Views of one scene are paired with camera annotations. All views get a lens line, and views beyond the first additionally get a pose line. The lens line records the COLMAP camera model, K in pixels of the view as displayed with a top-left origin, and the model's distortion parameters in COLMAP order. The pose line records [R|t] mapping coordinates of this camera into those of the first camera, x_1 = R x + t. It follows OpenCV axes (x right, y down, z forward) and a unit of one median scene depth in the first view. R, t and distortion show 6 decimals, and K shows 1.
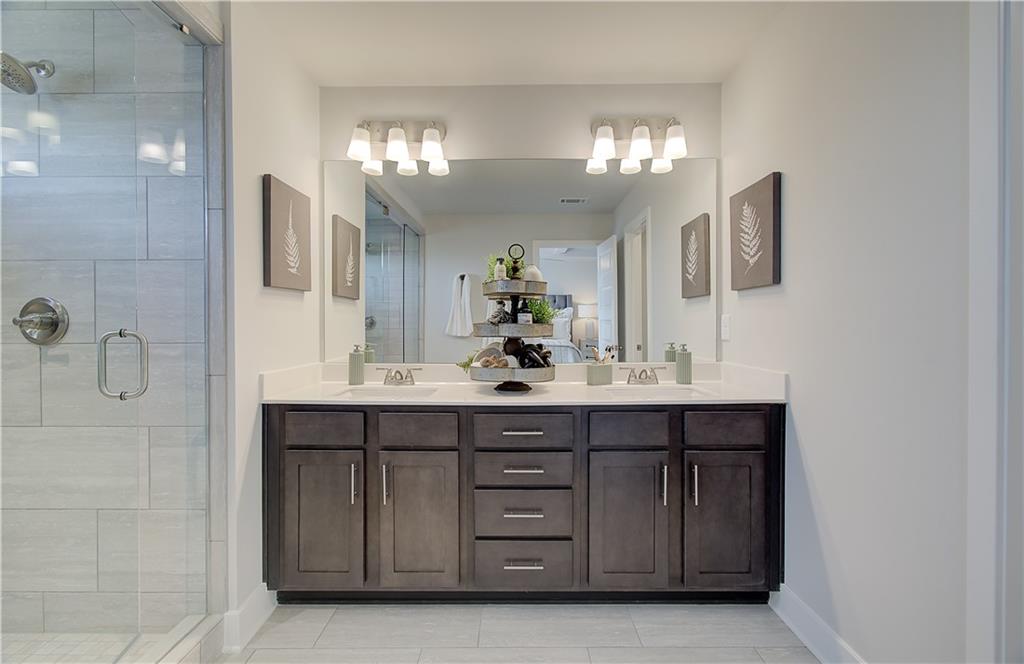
lens RADIAL K [[449.1, 0, 508.4], [0, 449.1, 327.4], [0, 0, 1]] dist [-0.001029, 0.000680]
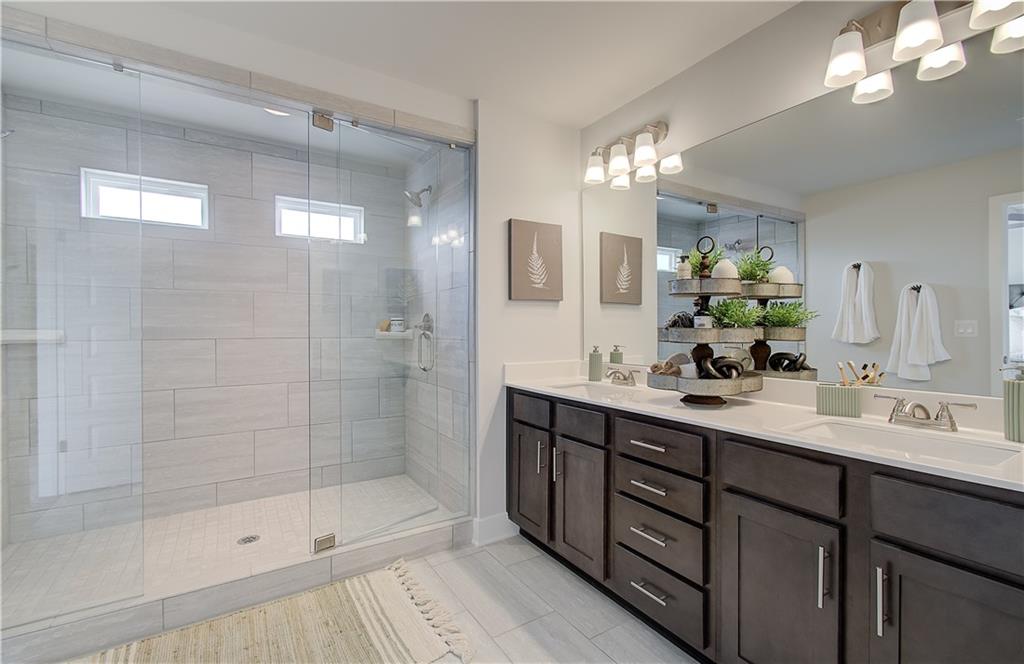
lens RADIAL K [[449.1, 0, 508.6], [0, 449.1, 328.9], [0, 0, 1]] dist [-0.001029, 0.000680]
pose [[0.563218, 0.007103, -0.826278, 0.533788], [-0.007821, 0.999964, 0.003266, -0.006963], [0.826271, 0.004623, 0.563254, 0.197679]]
